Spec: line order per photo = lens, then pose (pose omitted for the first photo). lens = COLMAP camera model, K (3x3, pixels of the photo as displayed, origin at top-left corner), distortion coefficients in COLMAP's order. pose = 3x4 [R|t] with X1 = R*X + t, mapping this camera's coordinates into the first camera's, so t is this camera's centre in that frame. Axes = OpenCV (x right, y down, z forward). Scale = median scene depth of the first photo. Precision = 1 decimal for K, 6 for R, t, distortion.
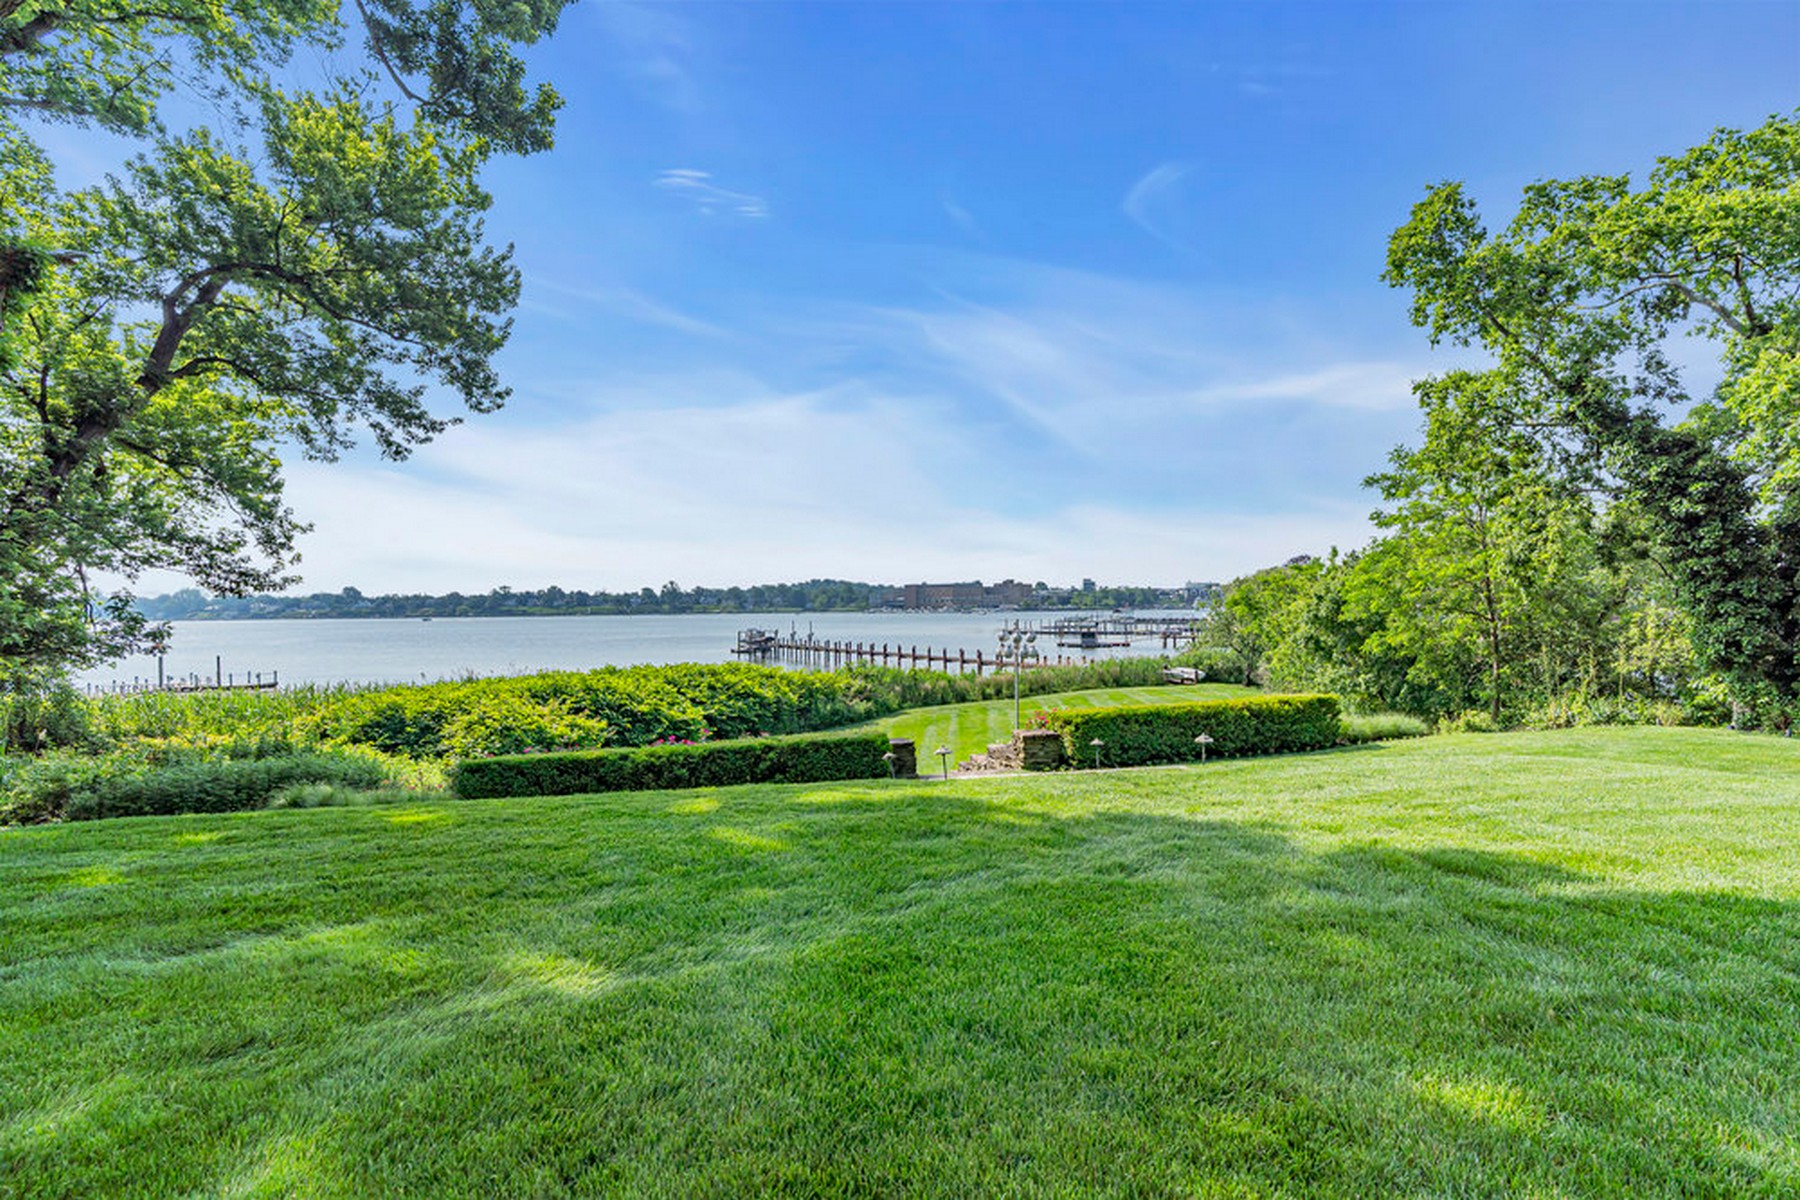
lens RADIAL K [[844.7, 0, 912.9], [0, 844.7, 594.5], [0, 0, 1]] dist [-0.006146, 0.000554]
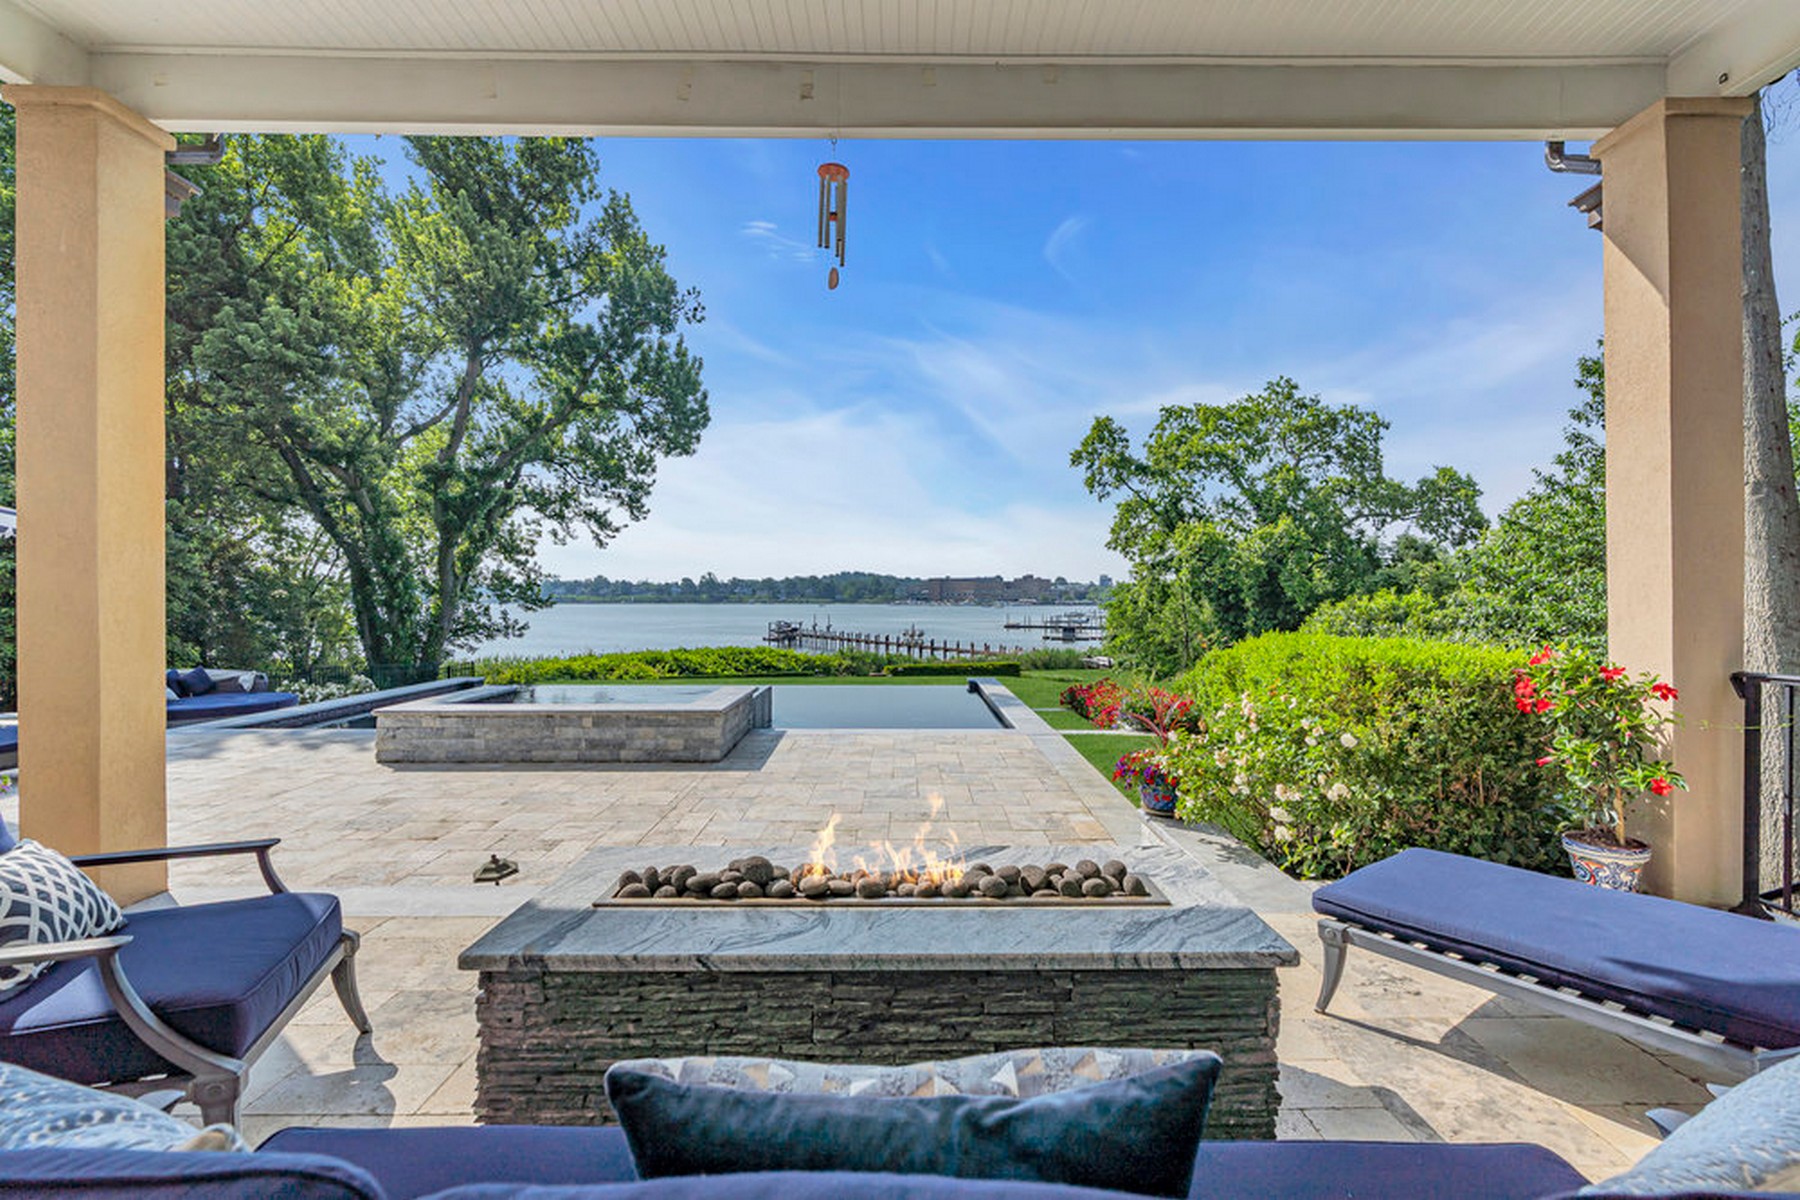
lens RADIAL K [[815.1, 0, 913.9], [0, 815.1, 592.5], [0, 0, 1]] dist [-0.004050, 0.000414]
pose [[0.999411, 0.013475, -0.031568, 0.034403], [-0.013248, 0.999885, 0.007408, -0.010015], [0.031664, -0.006986, 0.999474, -0.146715]]
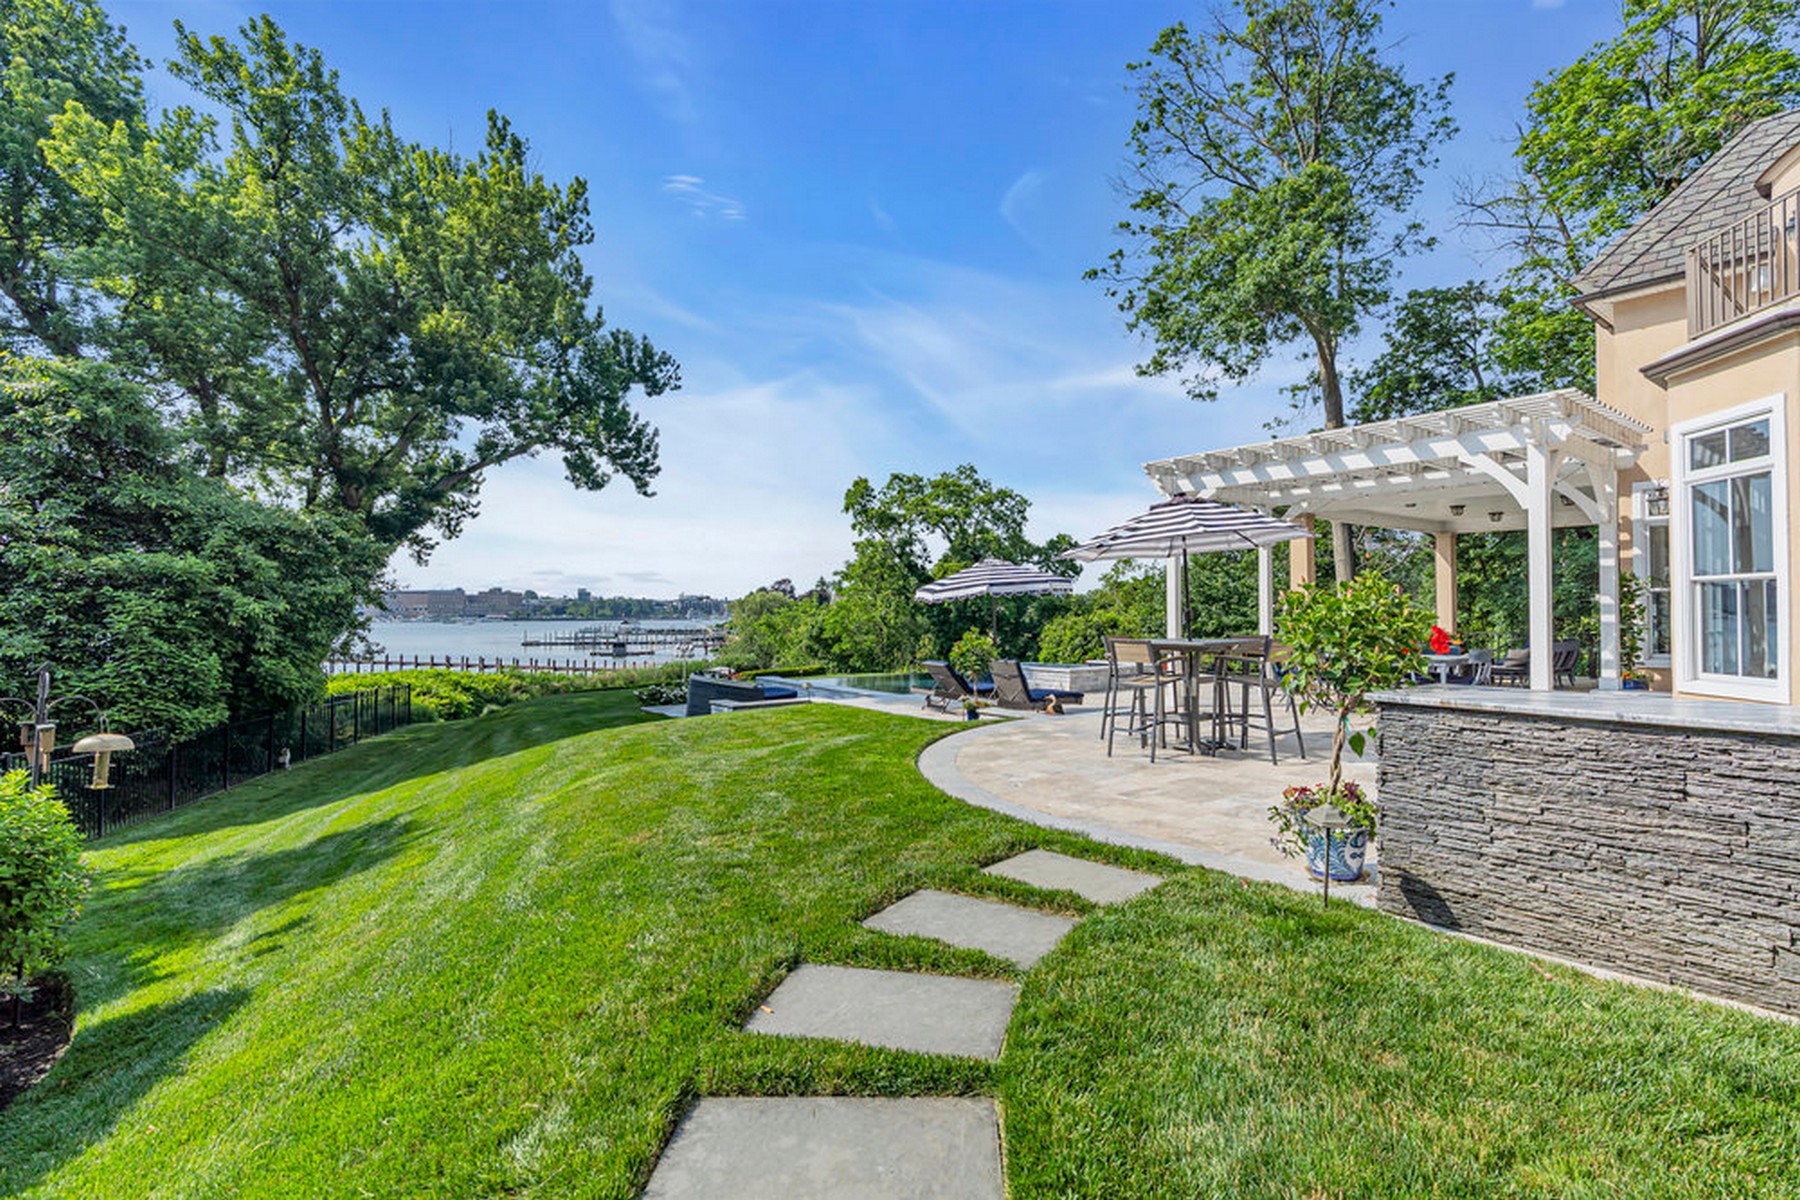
lens RADIAL K [[814.0, 0, 912.9], [0, 814.0, 599.6], [0, 0, 1]] dist [-0.010188, 0.001427]
pose [[0.827229, 0.018501, 0.561560, -0.103529], [-0.014966, 0.999829, -0.010893, -0.010495], [-0.561665, 0.000607, 0.827365, -0.186358]]
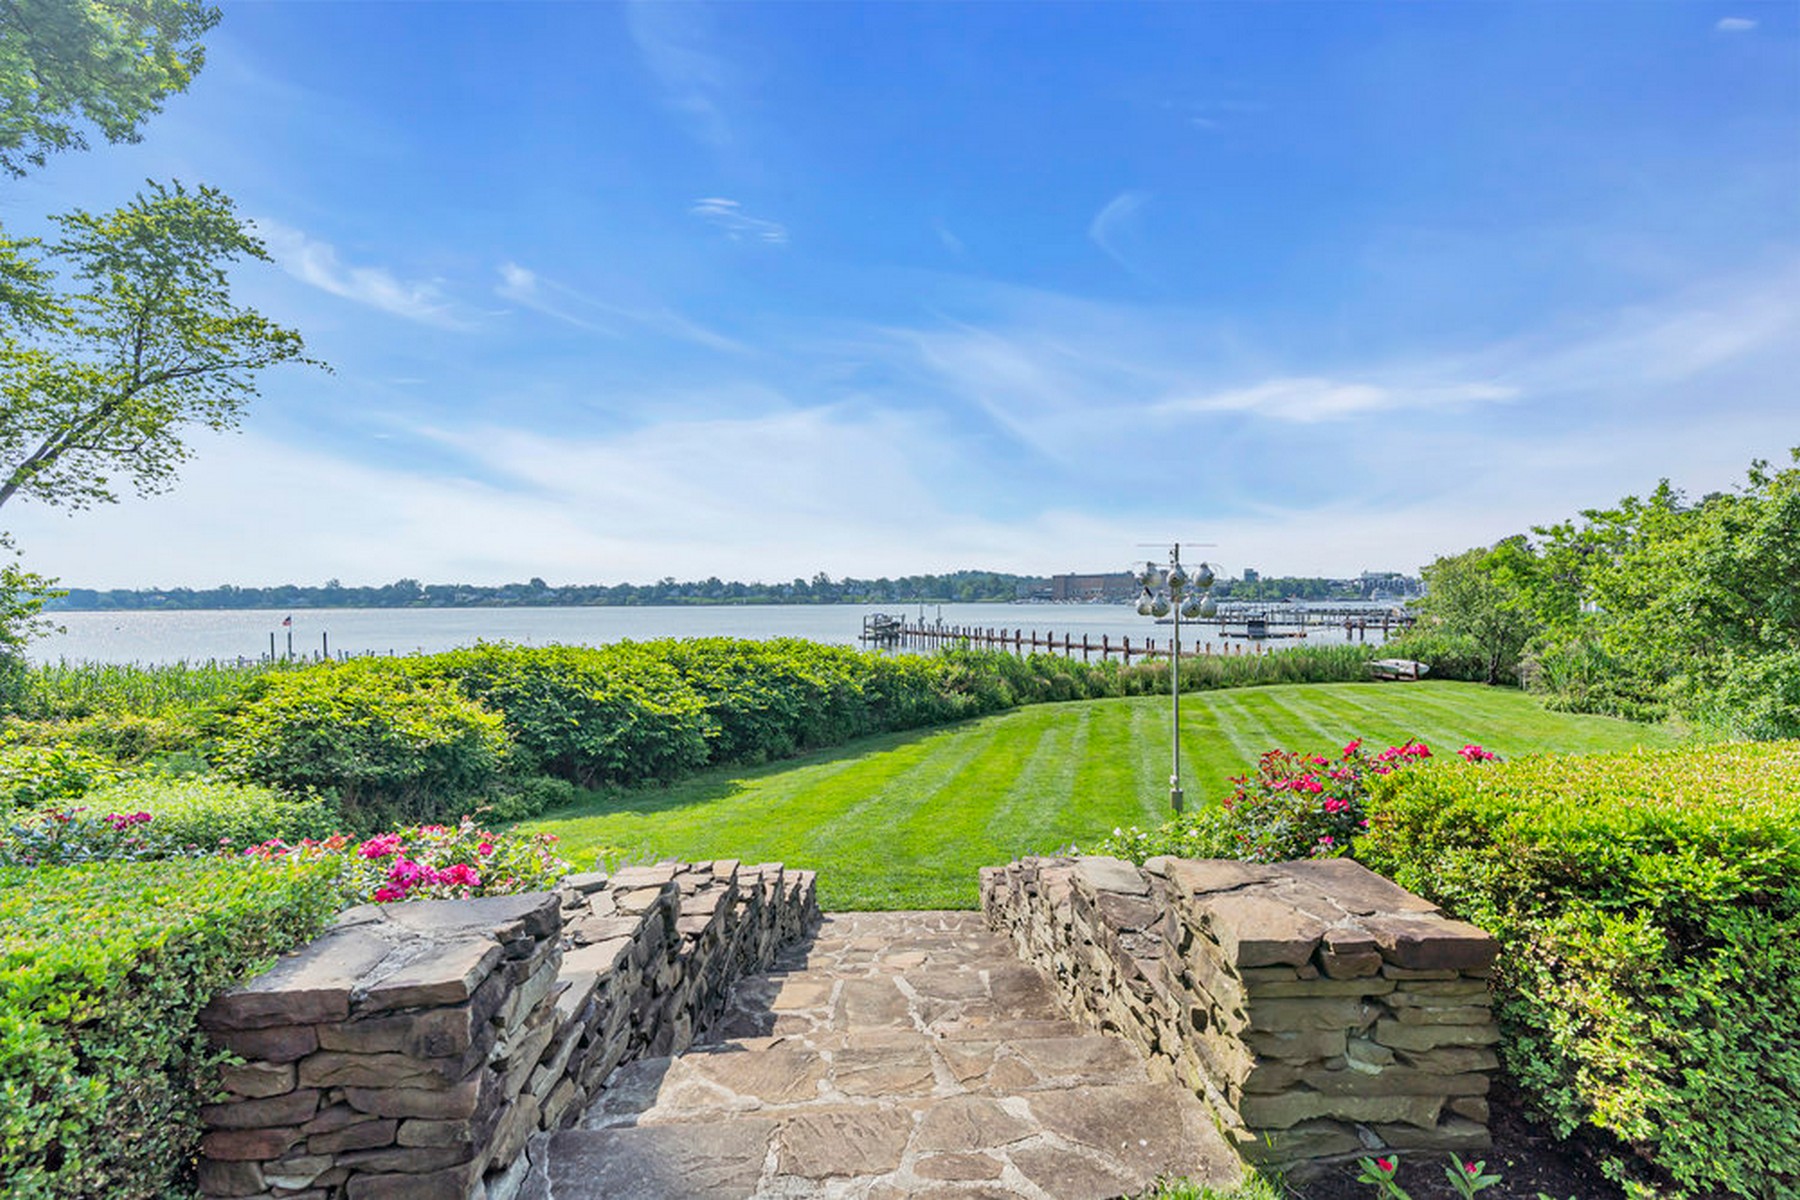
lens RADIAL K [[844.7, 0, 912.9], [0, 844.7, 594.5], [0, 0, 1]] dist [-0.006146, 0.000554]
pose [[0.984758, 0.002435, -0.173912, 0.010187], [-0.000755, 0.999952, 0.009724, 0.010671], [0.173927, -0.009444, 0.984713, 0.086877]]
